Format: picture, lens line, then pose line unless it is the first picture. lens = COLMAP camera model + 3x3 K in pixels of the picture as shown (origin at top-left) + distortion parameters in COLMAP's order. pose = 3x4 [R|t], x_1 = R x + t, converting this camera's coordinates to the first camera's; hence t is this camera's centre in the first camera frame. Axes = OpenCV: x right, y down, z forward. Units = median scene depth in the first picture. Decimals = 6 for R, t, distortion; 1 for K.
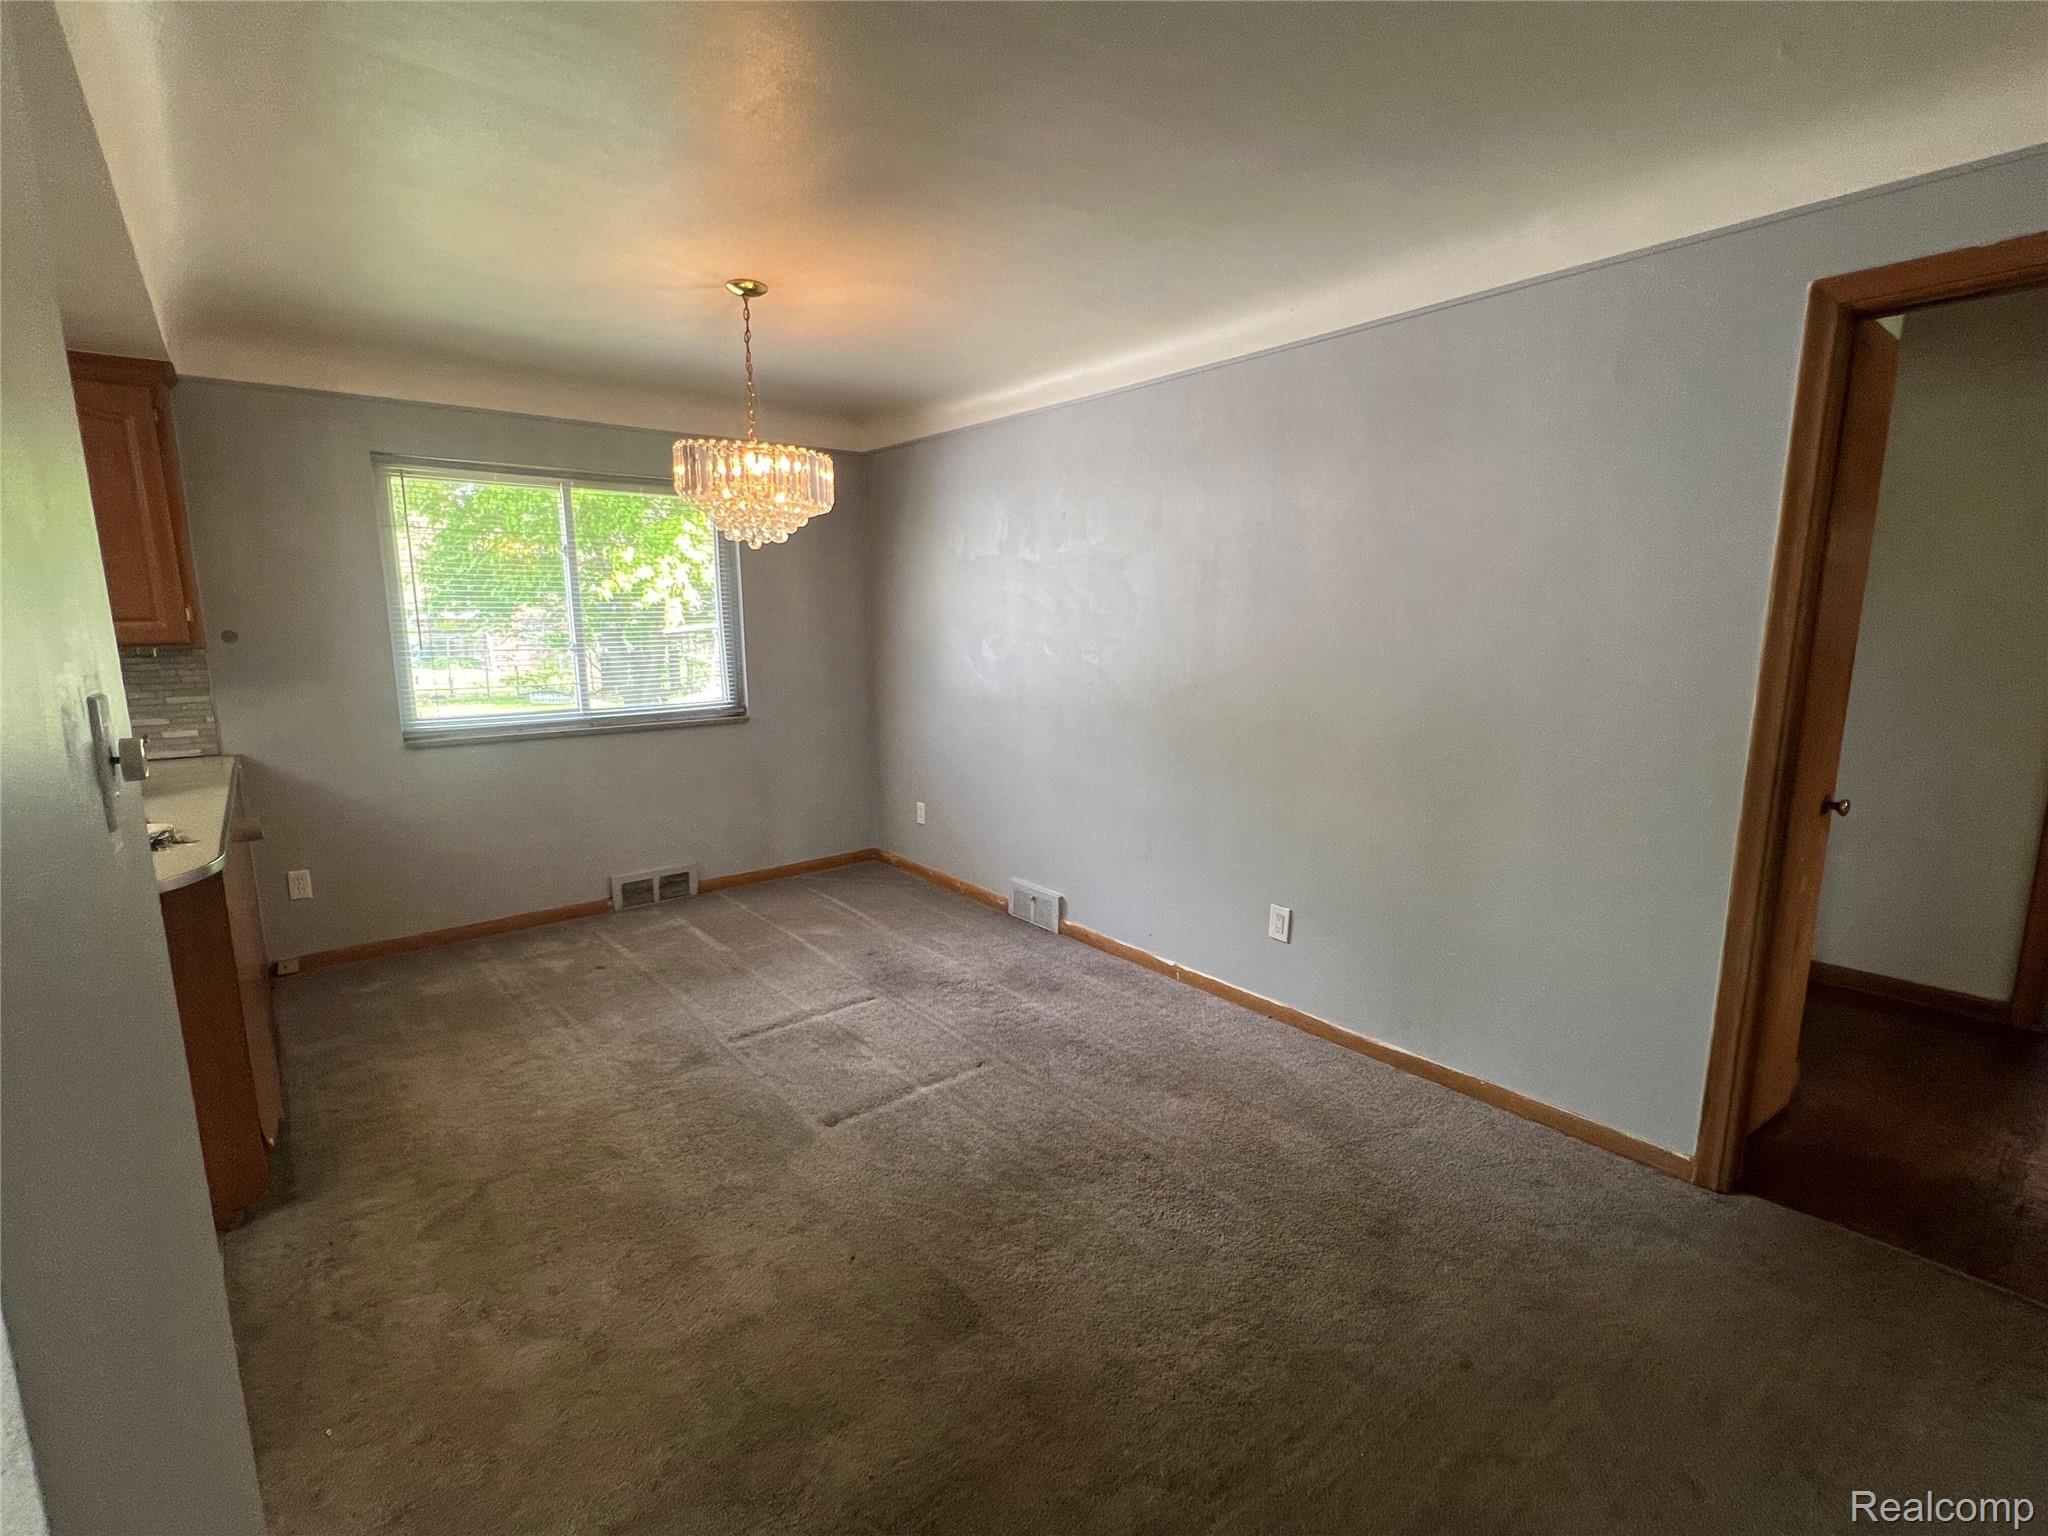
lens RADIAL K [[927.3, 0, 1029.2], [0, 927.3, 769.7], [0, 0, 1]] dist [-0.001385, 0.000071]
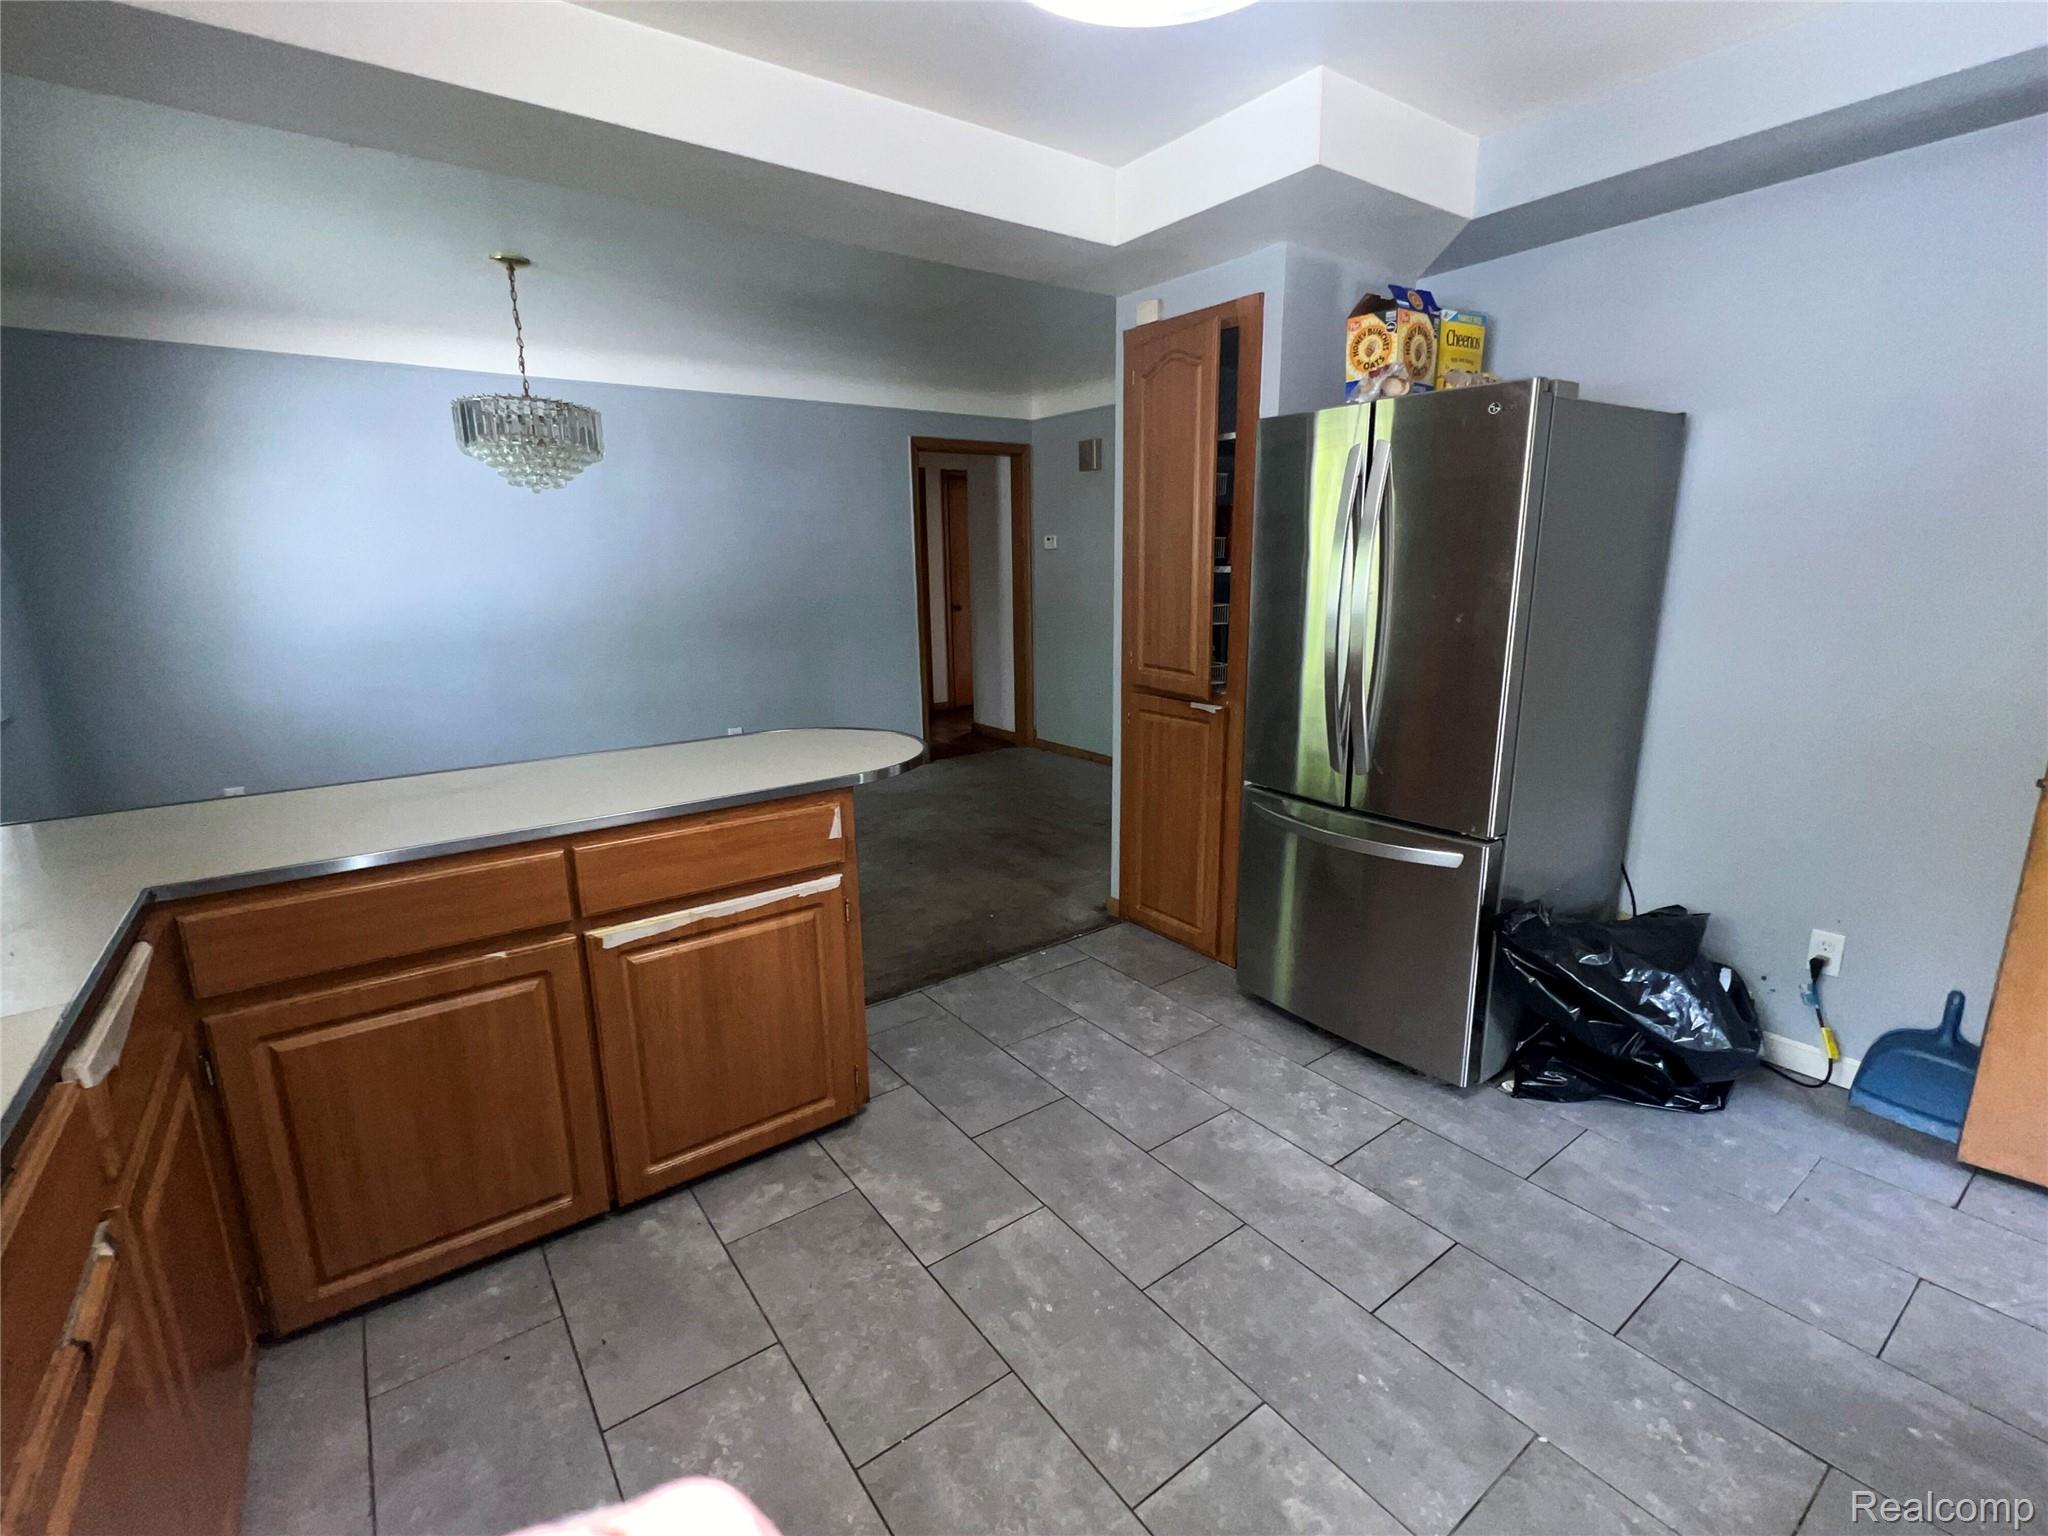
lens RADIAL K [[927.3, 0, 1029.2], [0, 927.3, 769.7], [0, 0, 1]] dist [-0.001385, 0.000071]
pose [[0.065458, -0.215772, 0.974247, -1.228946], [0.182567, 0.962451, 0.200893, -0.035369], [-0.981012, 0.164716, 0.102393, 0.319301]]
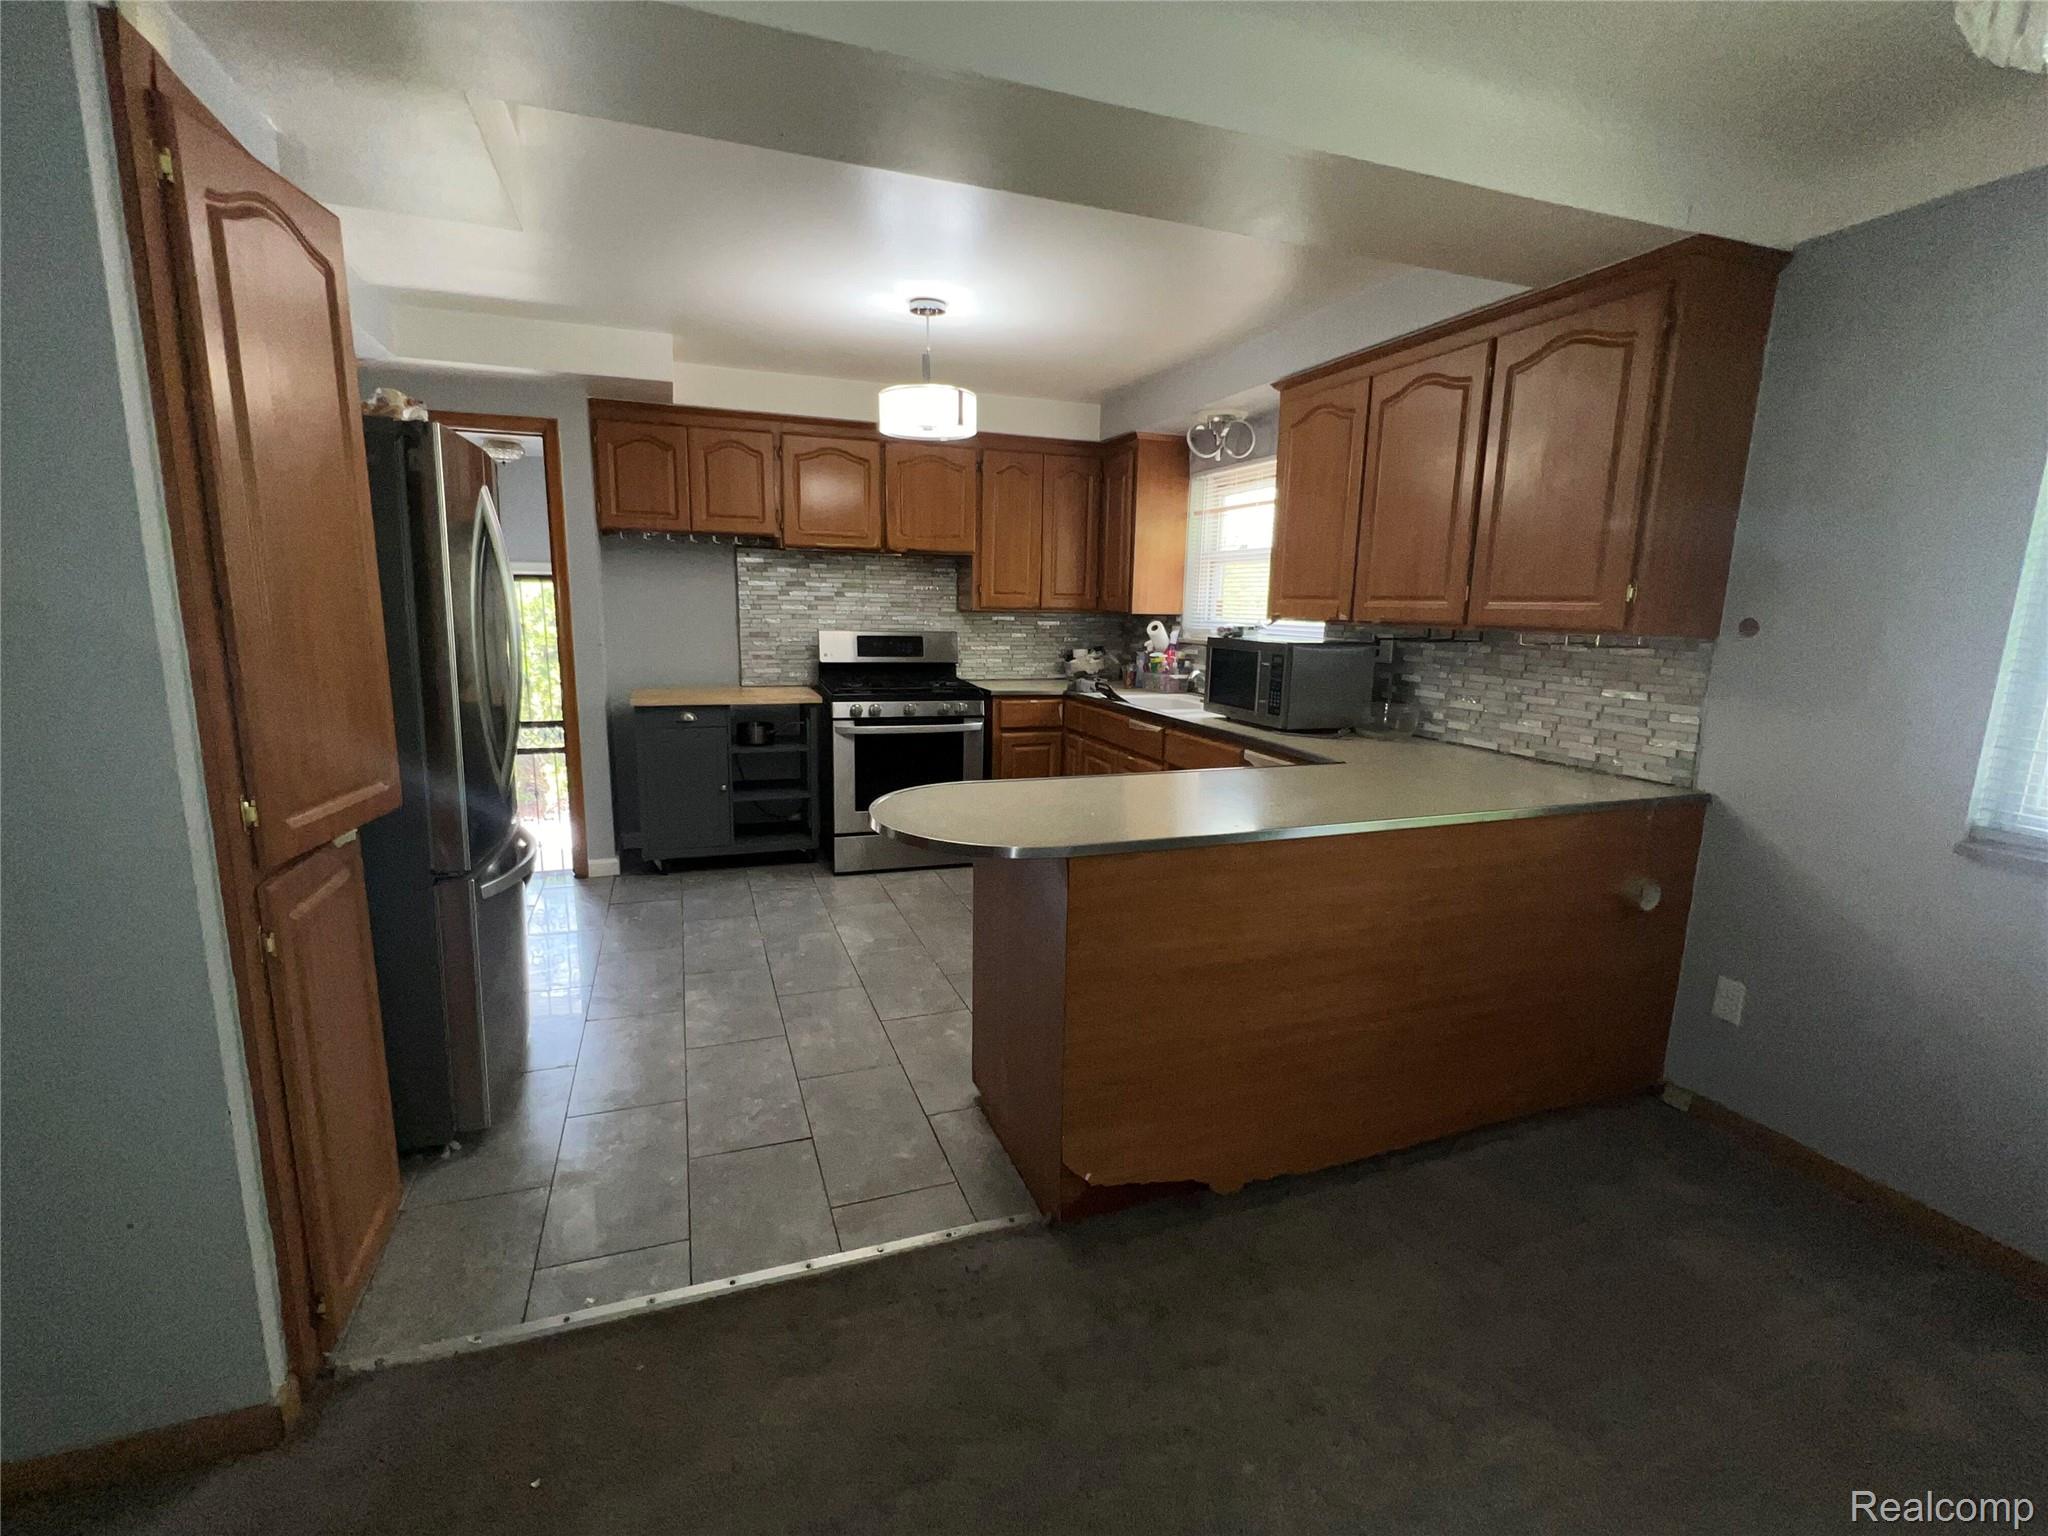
lens RADIAL K [[927.3, 0, 1029.2], [0, 927.3, 769.7], [0, 0, 1]] dist [-0.001385, 0.000071]
pose [[-0.332002, 0.170401, -0.927760, -0.027360], [-0.175973, 0.955093, 0.238393, -0.112683], [0.926719, 0.242408, -0.287107, 0.727326]]
